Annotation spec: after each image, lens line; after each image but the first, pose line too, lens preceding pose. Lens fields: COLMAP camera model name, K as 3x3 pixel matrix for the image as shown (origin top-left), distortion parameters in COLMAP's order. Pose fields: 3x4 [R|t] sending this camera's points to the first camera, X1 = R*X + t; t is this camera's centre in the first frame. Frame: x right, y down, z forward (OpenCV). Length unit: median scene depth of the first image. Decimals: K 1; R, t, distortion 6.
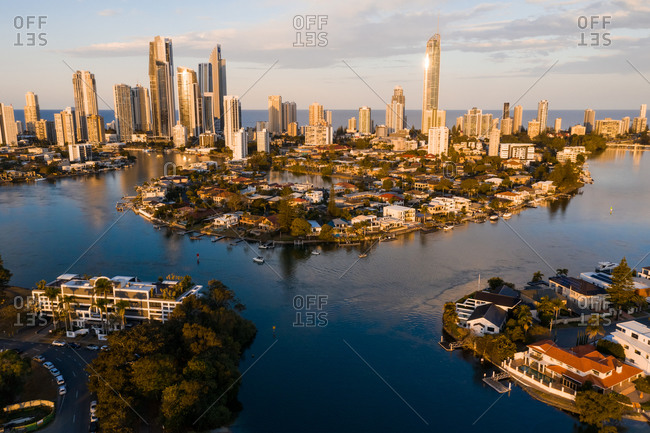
lens RADIAL K [[521.1, 0, 325.4], [0, 521.1, 216.0], [0, 0, 1]] dist [0.030008, 0.006638]
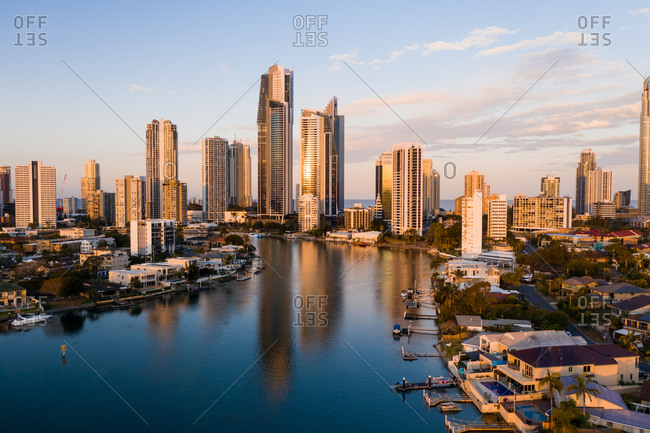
lens RADIAL K [[521.1, 0, 324.2], [0, 521.1, 216.5], [0, 0, 1]] dist [0.030008, 0.006638]
pose [[0.994901, 0.007722, -0.100564, -0.188552], [-0.024537, 0.985639, -0.167072, -0.045468], [0.097830, 0.168687, 0.980803, 0.389914]]
